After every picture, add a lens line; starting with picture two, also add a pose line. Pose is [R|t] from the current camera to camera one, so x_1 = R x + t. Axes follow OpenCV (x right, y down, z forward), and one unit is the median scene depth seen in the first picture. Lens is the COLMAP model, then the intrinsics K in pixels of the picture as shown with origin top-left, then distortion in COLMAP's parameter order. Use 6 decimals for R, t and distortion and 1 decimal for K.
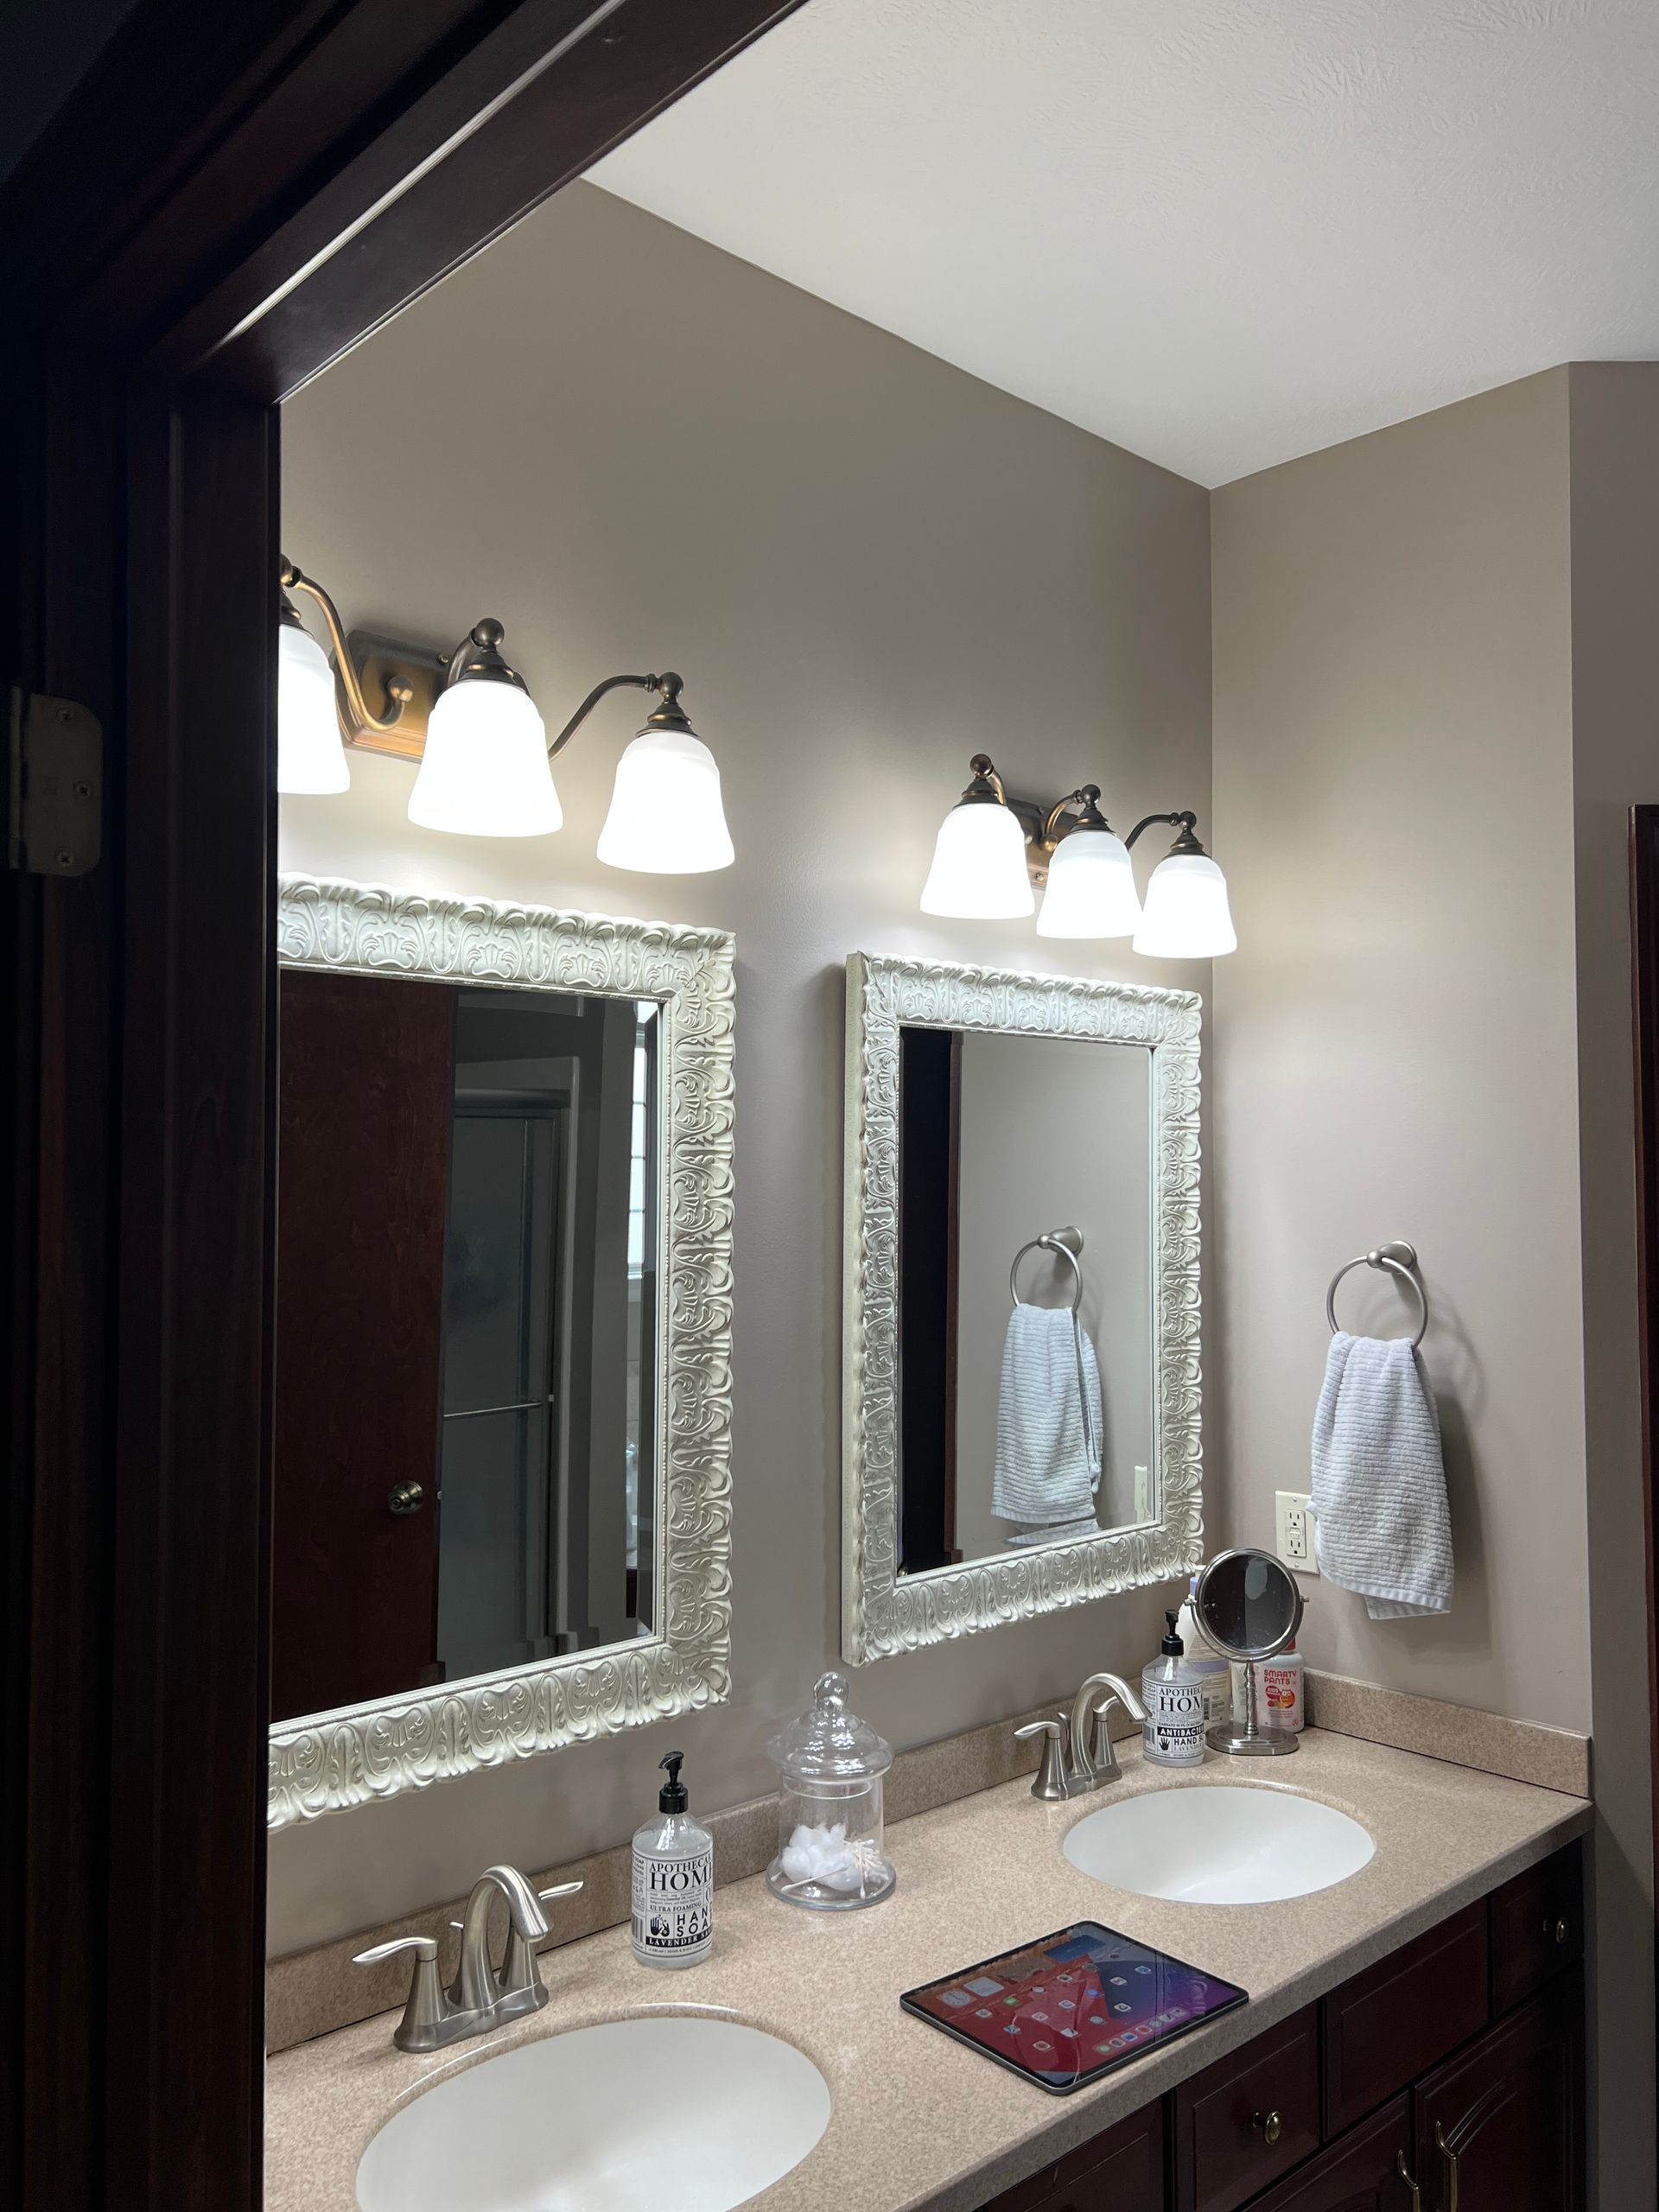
lens RADIAL K [[1685.6, 0, 829.5], [0, 1685.6, 1106.0], [0, 0, 1]] dist [0.041014, -0.043925]
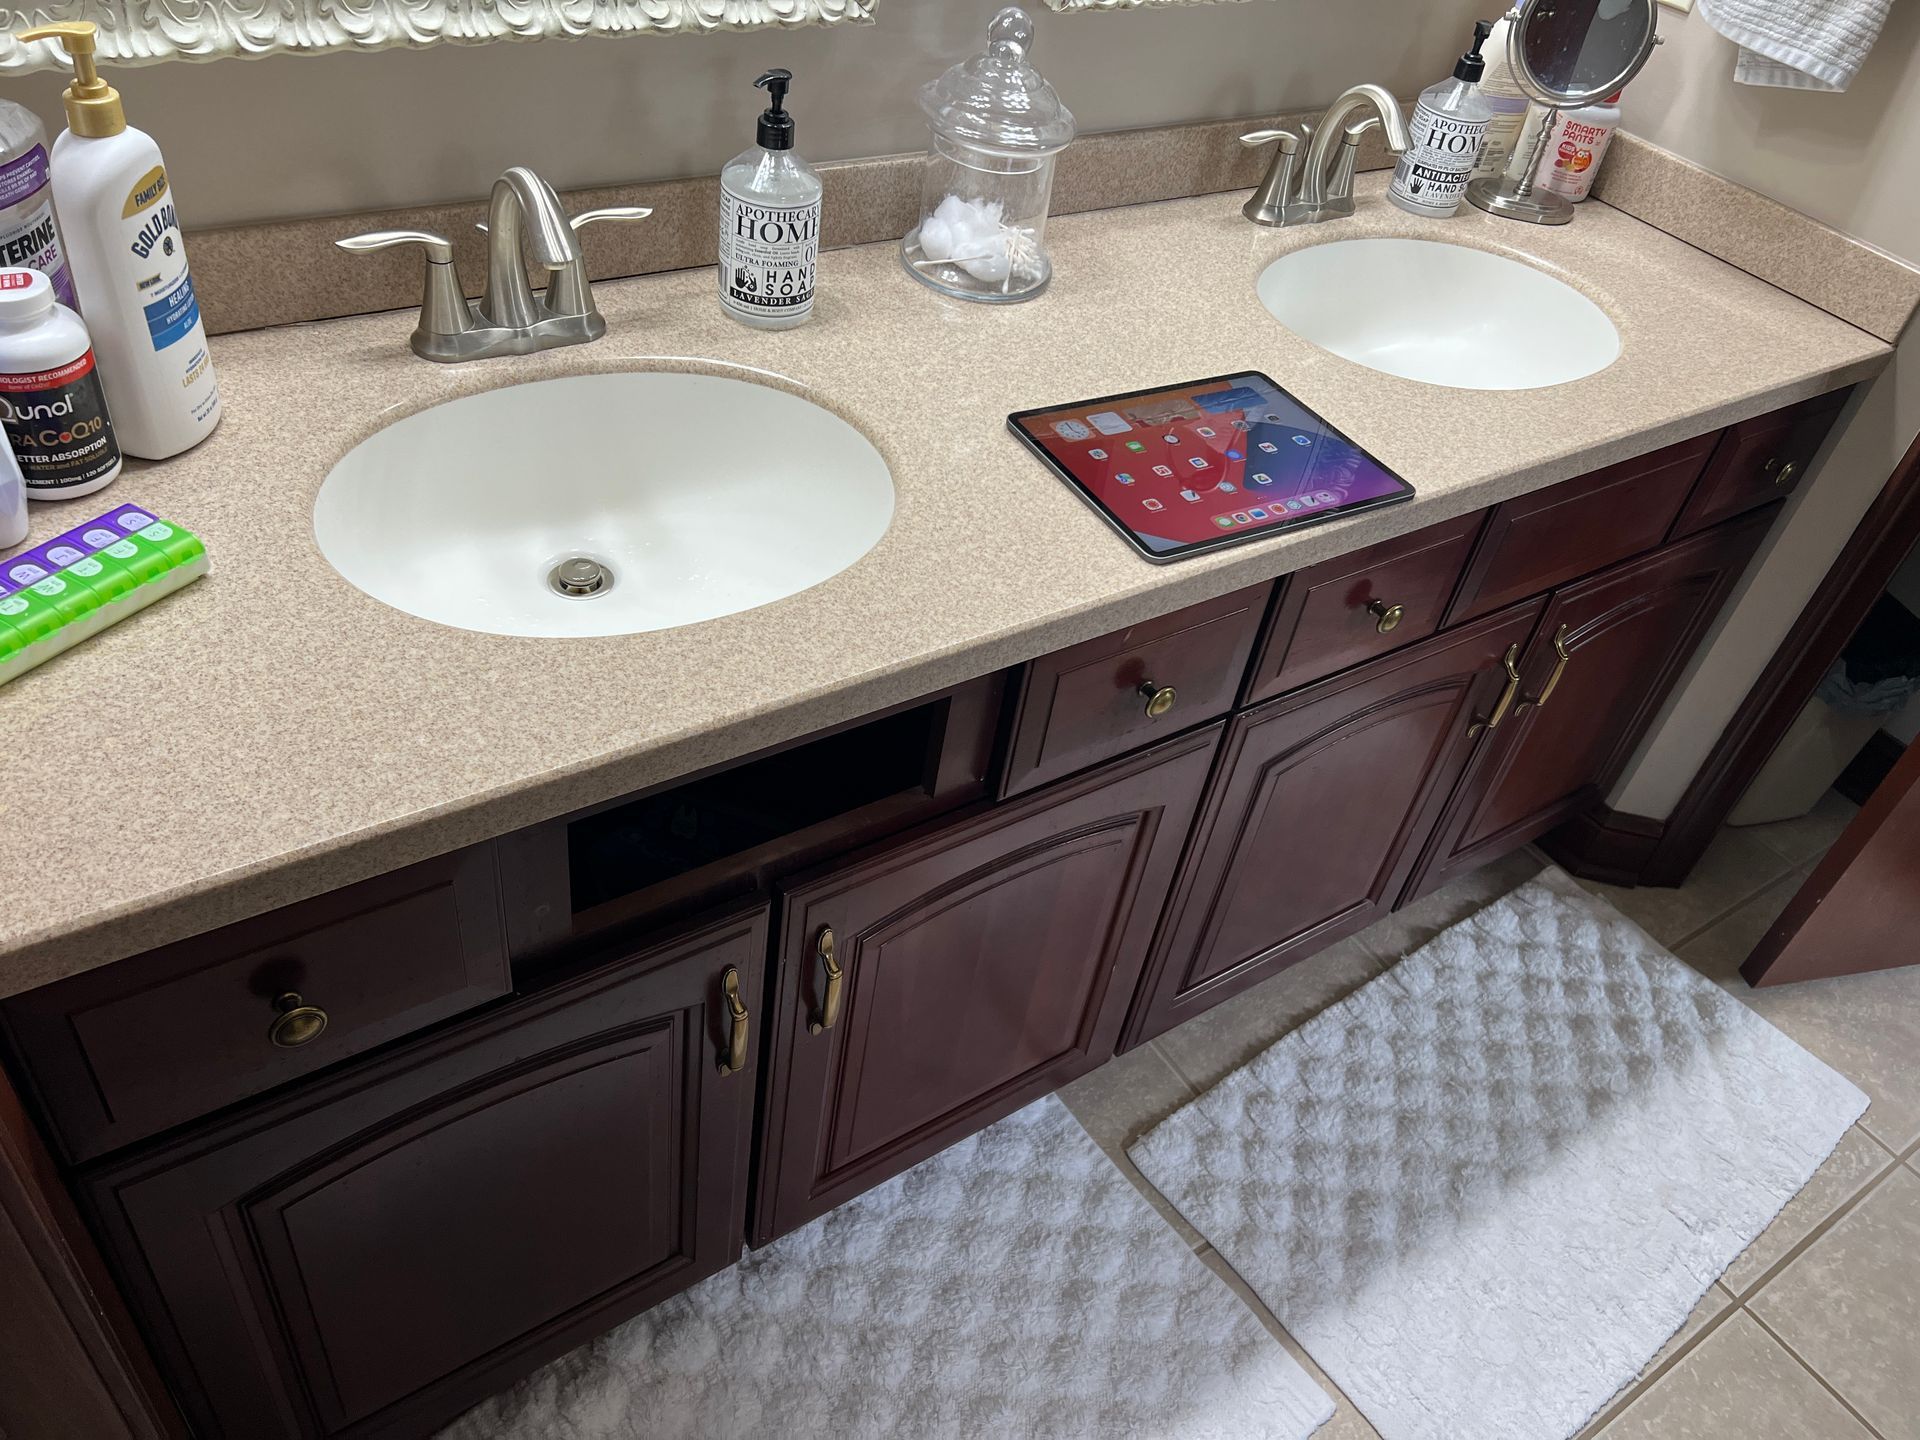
lens RADIAL K [[1463.1, 0, 980.5], [0, 1463.1, 725.2], [0, 0, 1]] dist [0.041014, -0.043925]
pose [[0.979504, 0.201154, -0.010451, 0.054262], [-0.139500, 0.714880, 0.685191, 0.111365], [0.145300, -0.669690, 0.728288, 0.295326]]
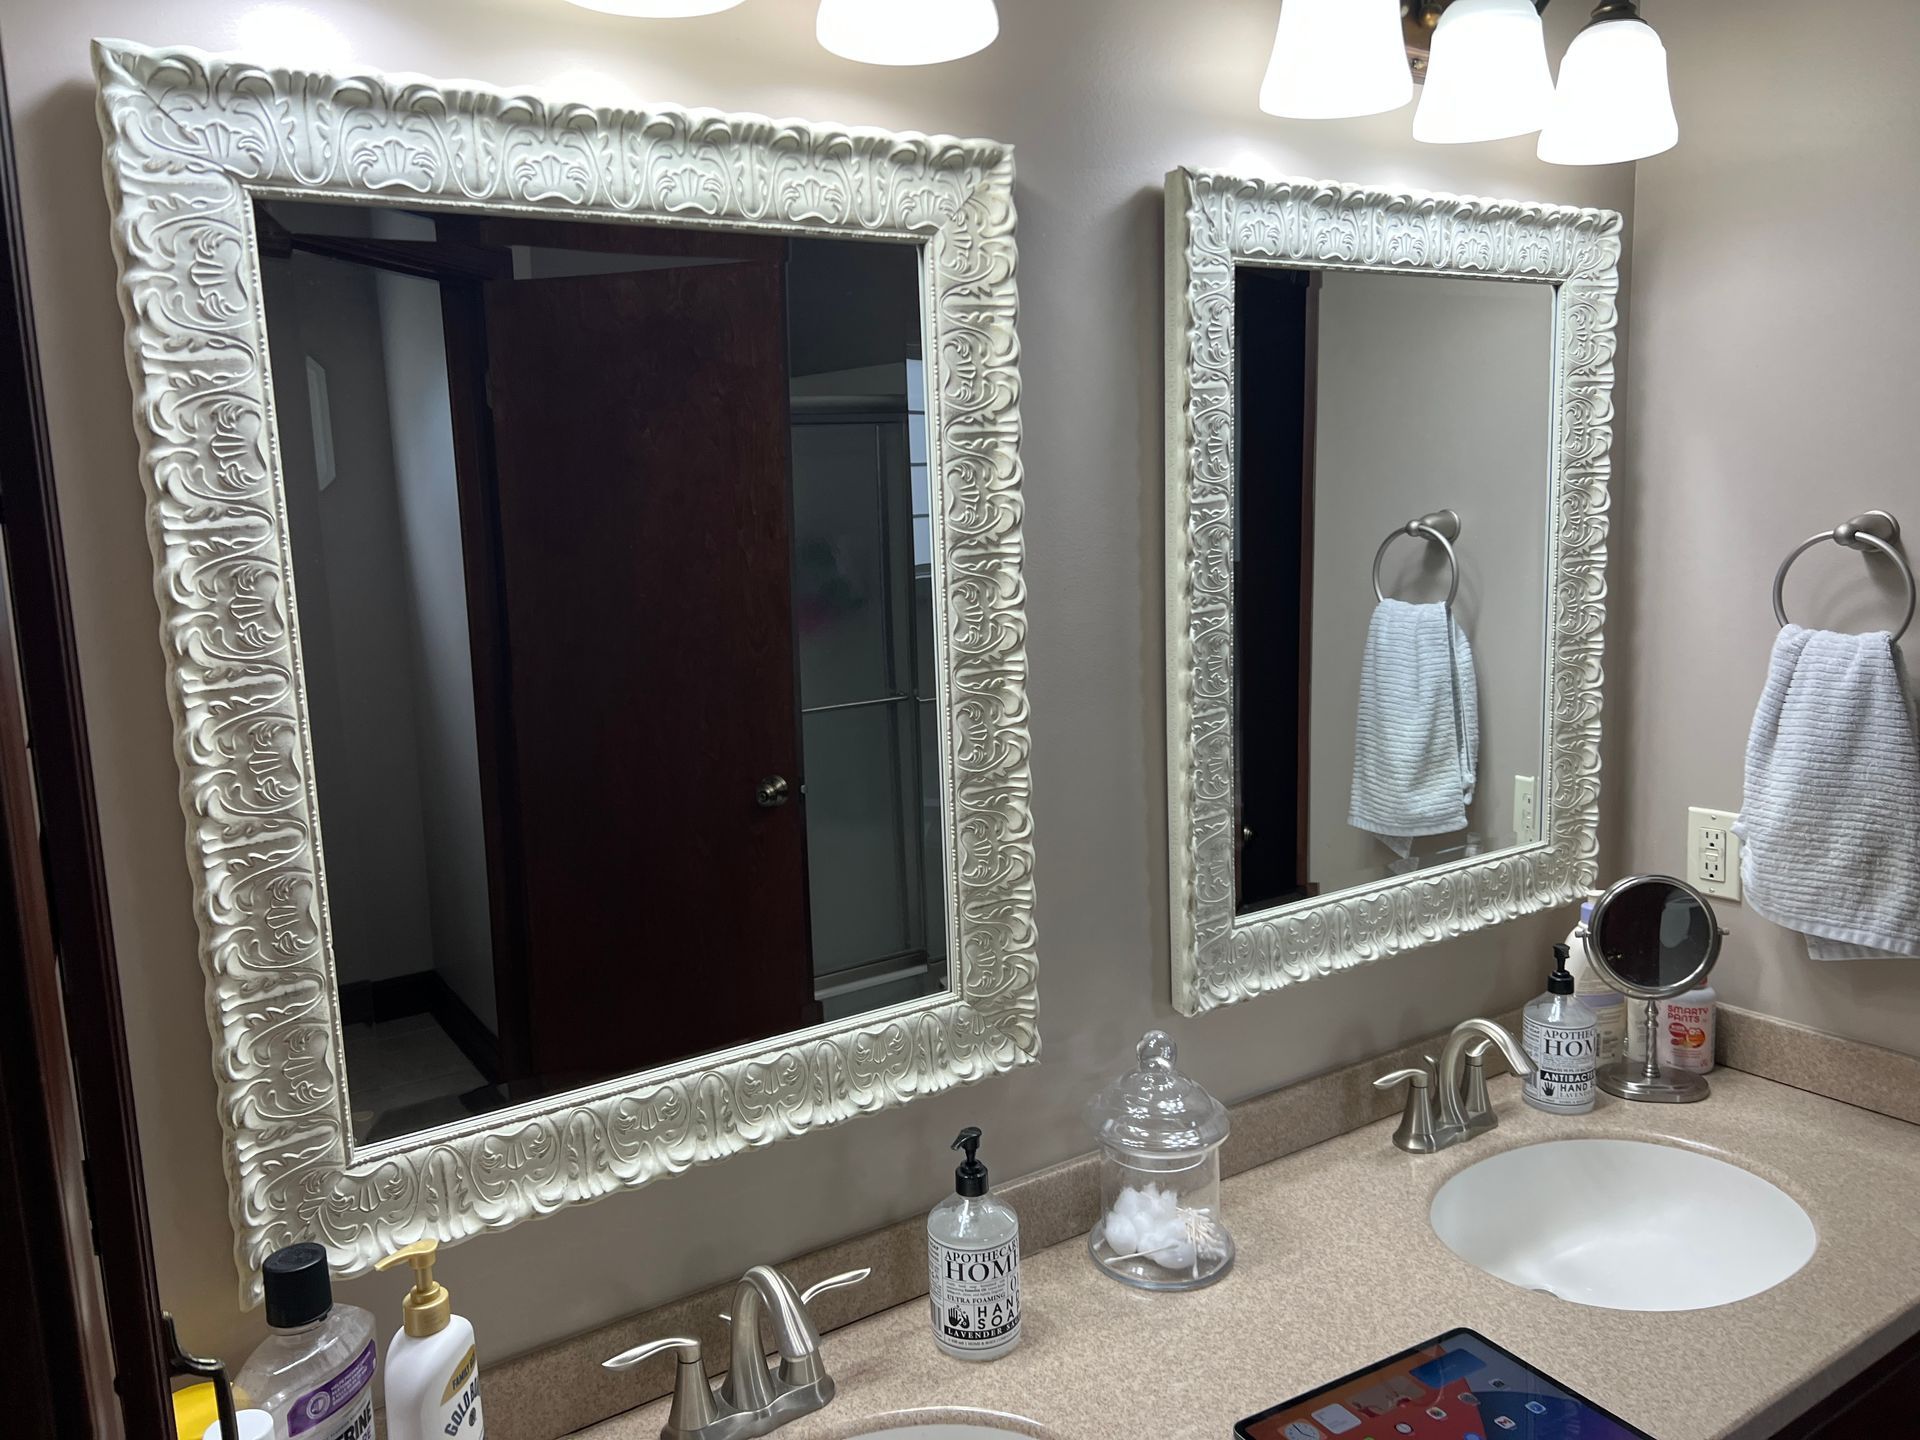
lens RADIAL K [[1453.1, 0, 946.6], [0, 1453.1, 699.2], [0, 0, 1]] dist [0.049899, -0.051501]
pose [[0.984489, -0.012408, -0.175006, 0.026855], [0.045591, 0.981321, 0.186896, 0.019916], [0.169418, -0.191976, 0.966666, 0.273826]]
